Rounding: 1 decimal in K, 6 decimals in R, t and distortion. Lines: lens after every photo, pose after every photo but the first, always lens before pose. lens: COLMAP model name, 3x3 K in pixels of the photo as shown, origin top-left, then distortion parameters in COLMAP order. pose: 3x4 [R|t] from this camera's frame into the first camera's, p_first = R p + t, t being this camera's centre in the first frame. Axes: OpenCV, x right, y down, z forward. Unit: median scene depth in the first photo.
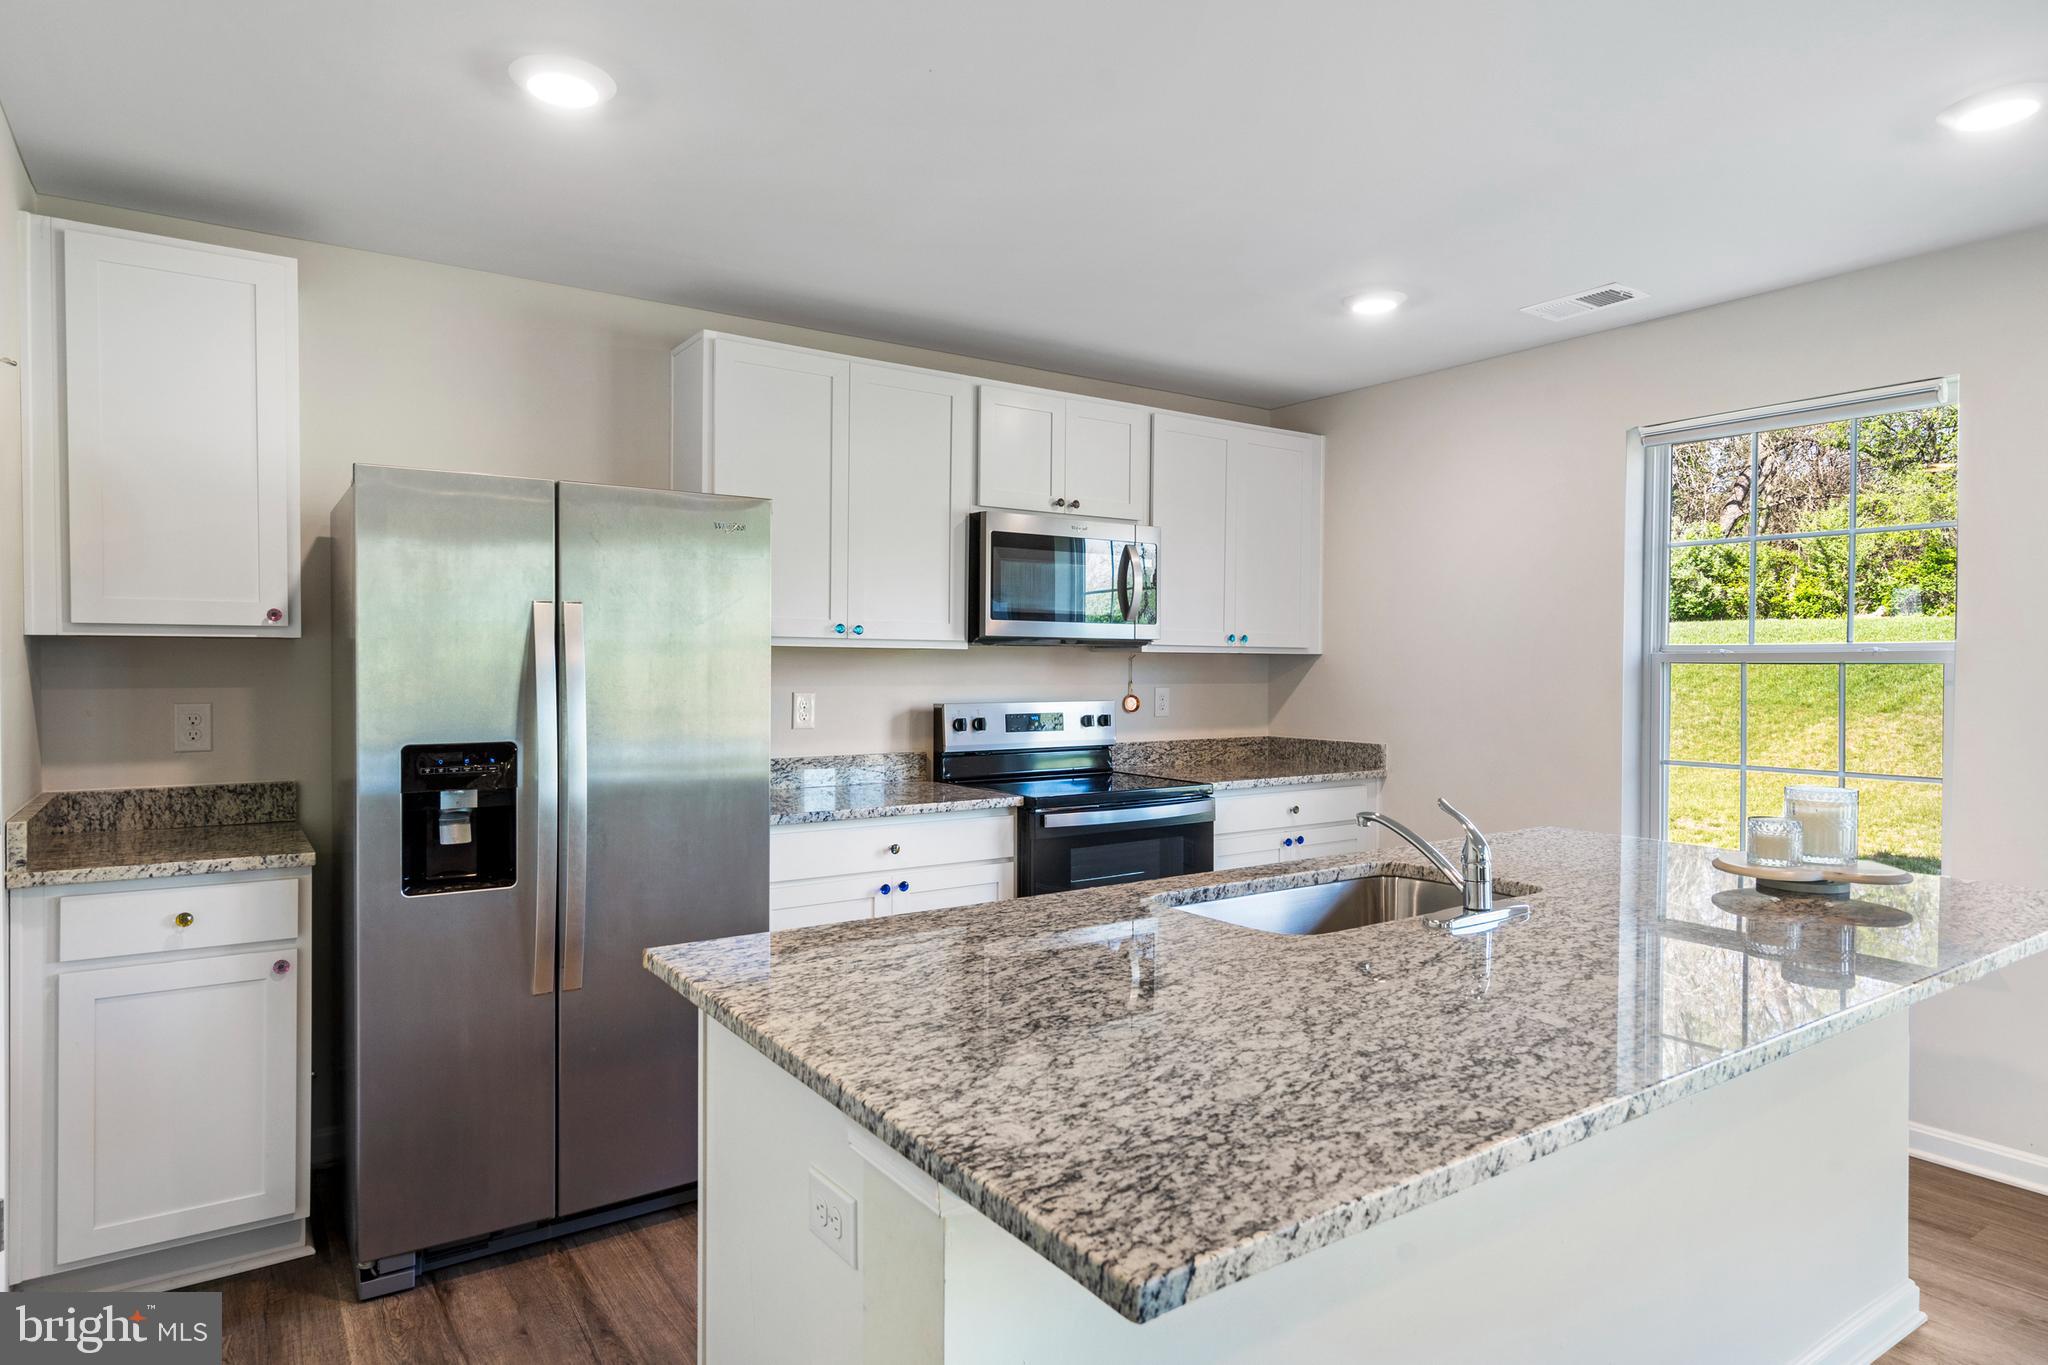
lens RADIAL K [[1161.3, 0, 1016.3], [0, 1161.3, 682.5], [0, 0, 1]] dist [0.007090, -0.001863]
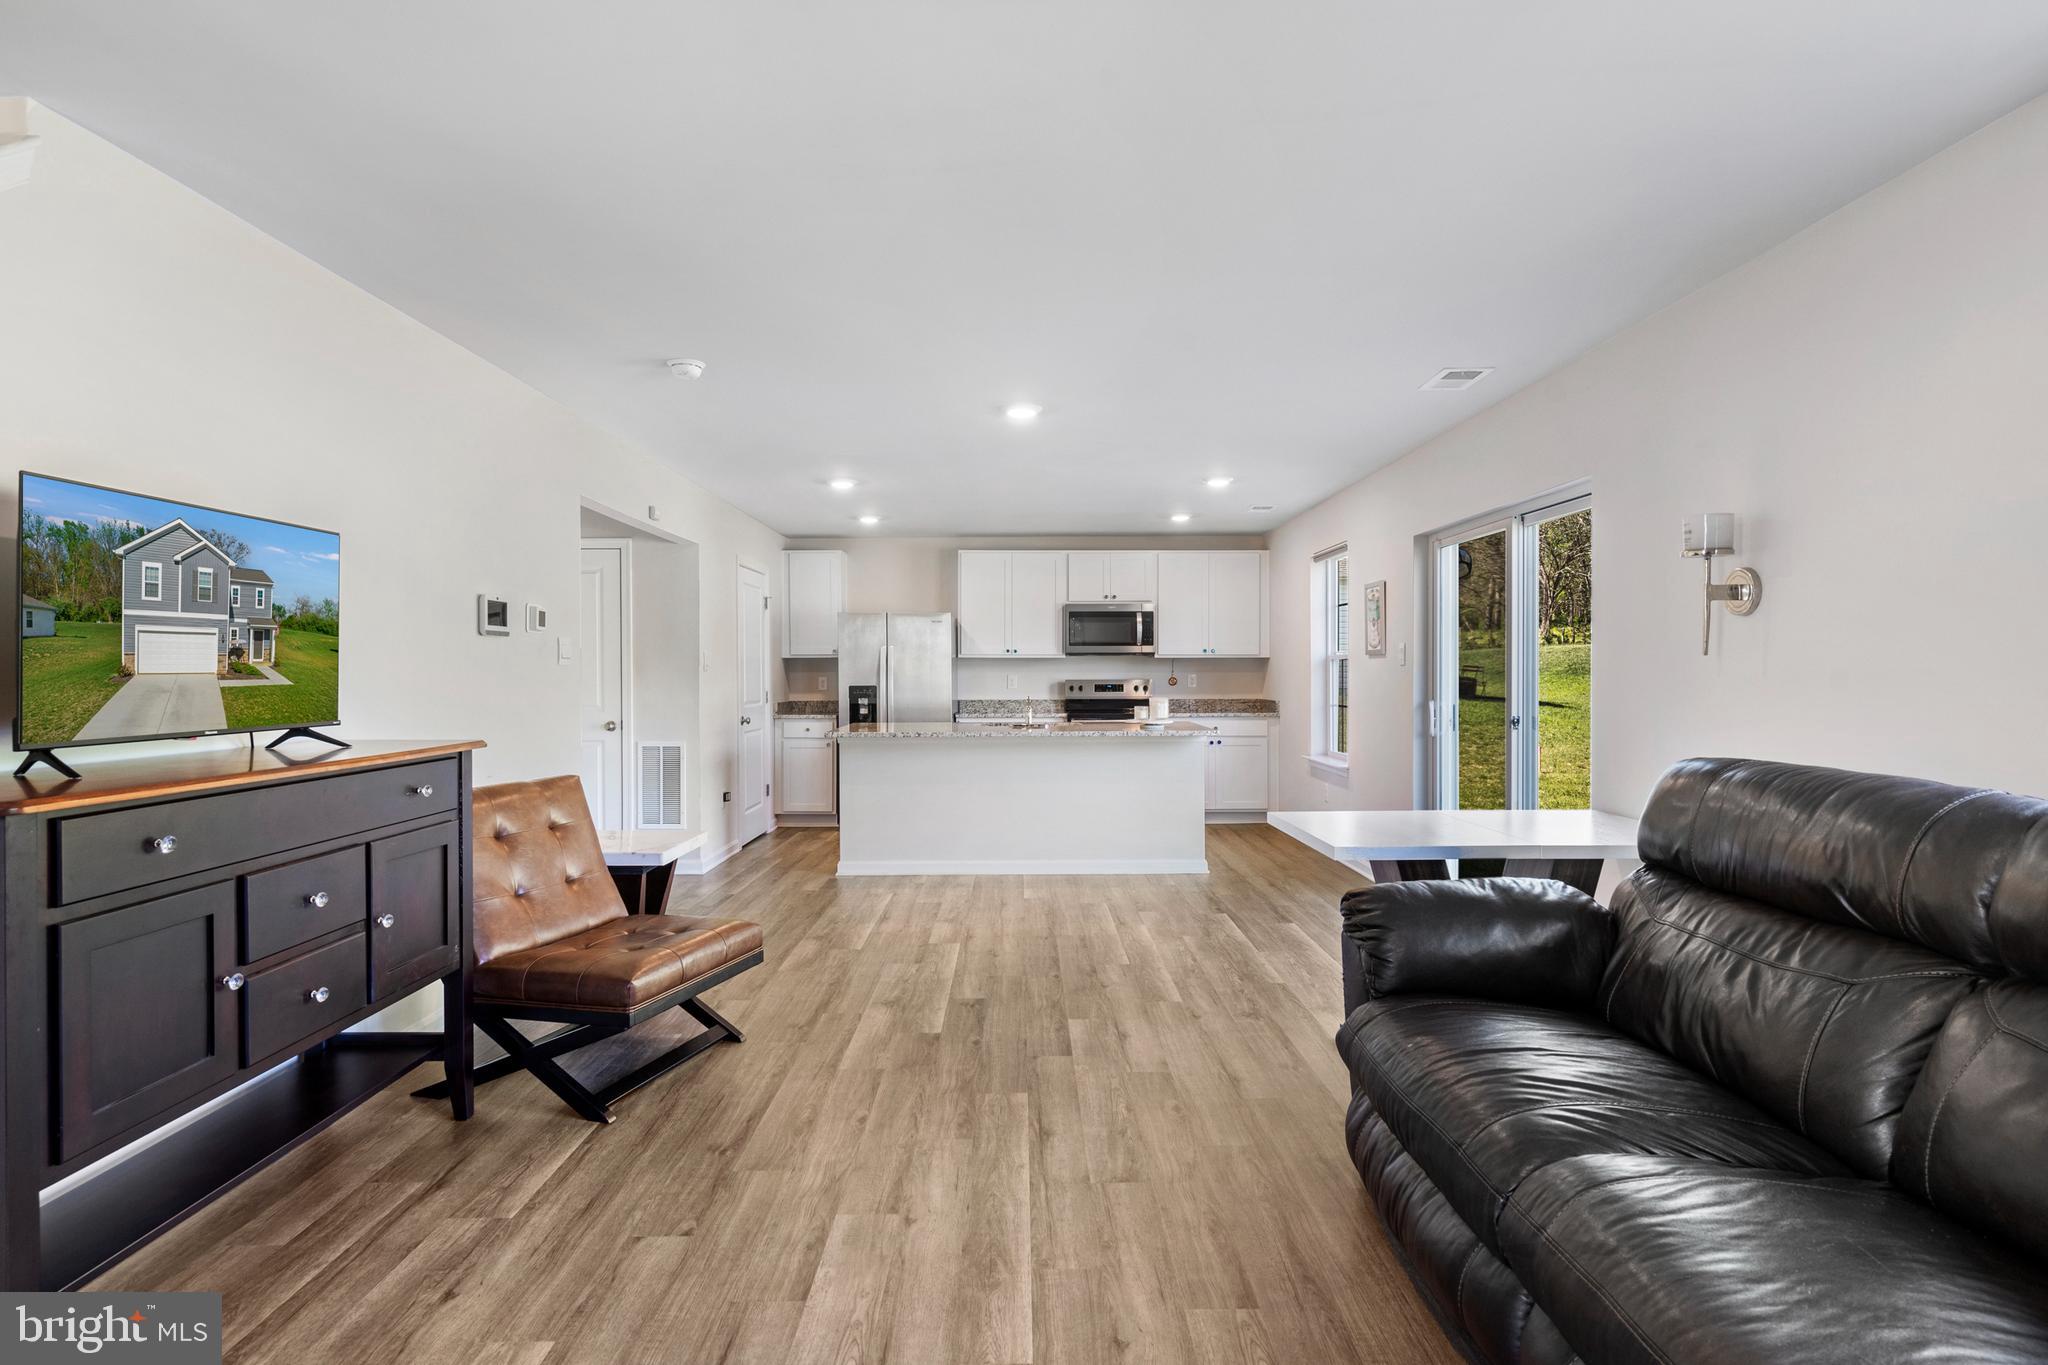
lens RADIAL K [[1057.6, 0, 1028.5], [0, 1057.6, 675.1], [0, 0, 1]] dist [0.000189, 0.001319]
pose [[0.831636, -0.004252, -0.555305, 1.275852], [-0.002022, 0.999941, -0.010685, 0.037165], [0.555318, 0.010009, 0.831578, -1.051812]]
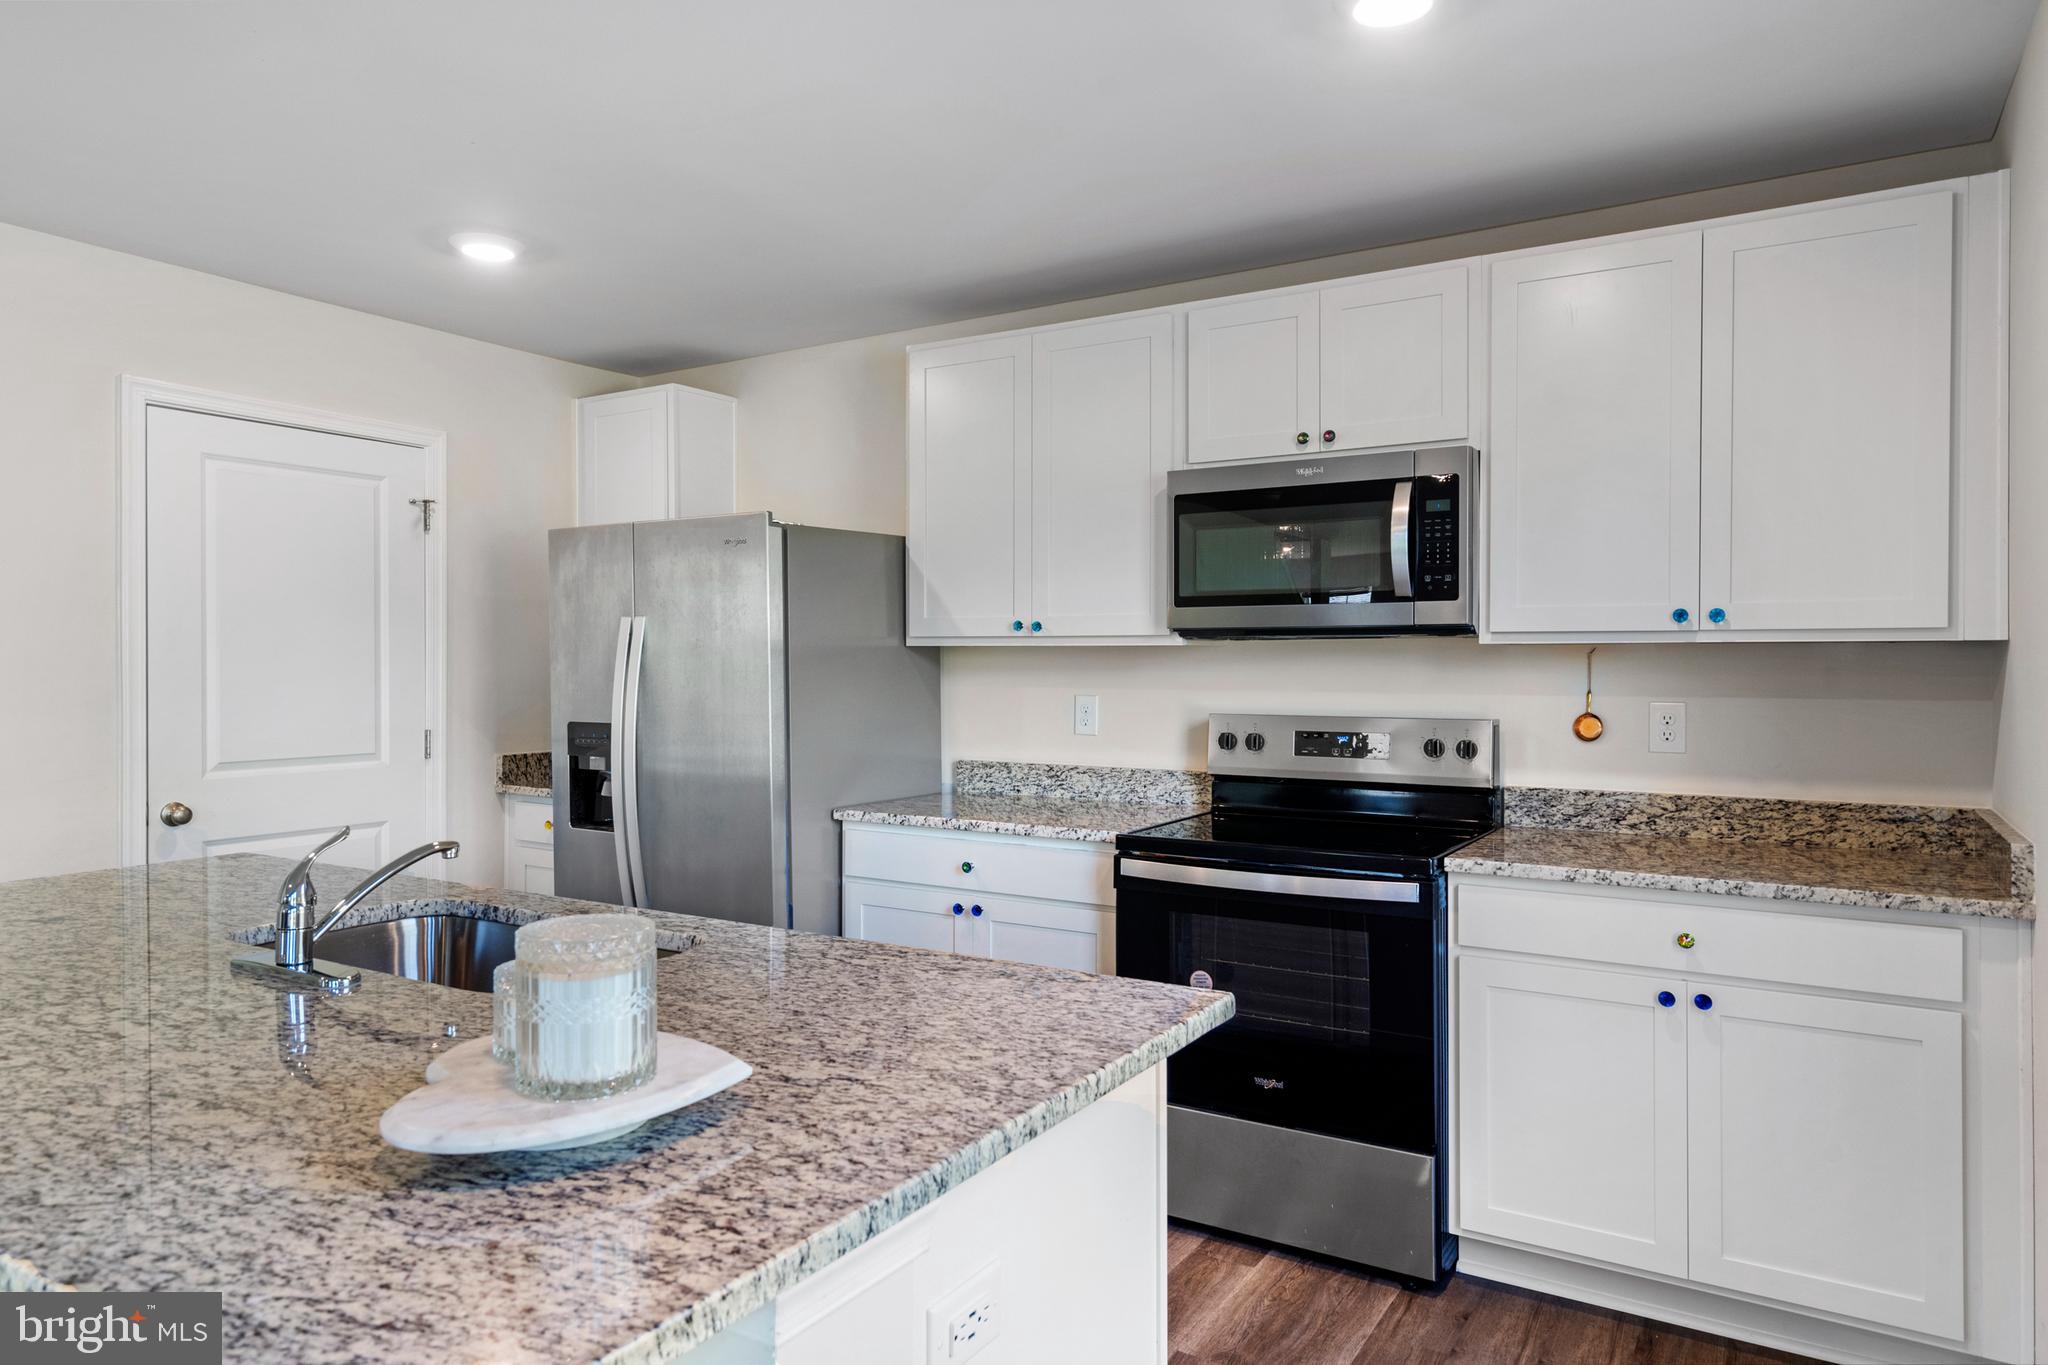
lens RADIAL K [[1258.2, 0, 1023.4], [0, 1258.2, 671.2], [0, 0, 1]] dist [0.005954, 0.003161]
pose [[0.412625, 0.002613, -0.910897, 0.760266], [-0.012428, 0.999919, -0.002761, -0.007760], [0.910816, 0.012460, 0.412624, 0.588690]]
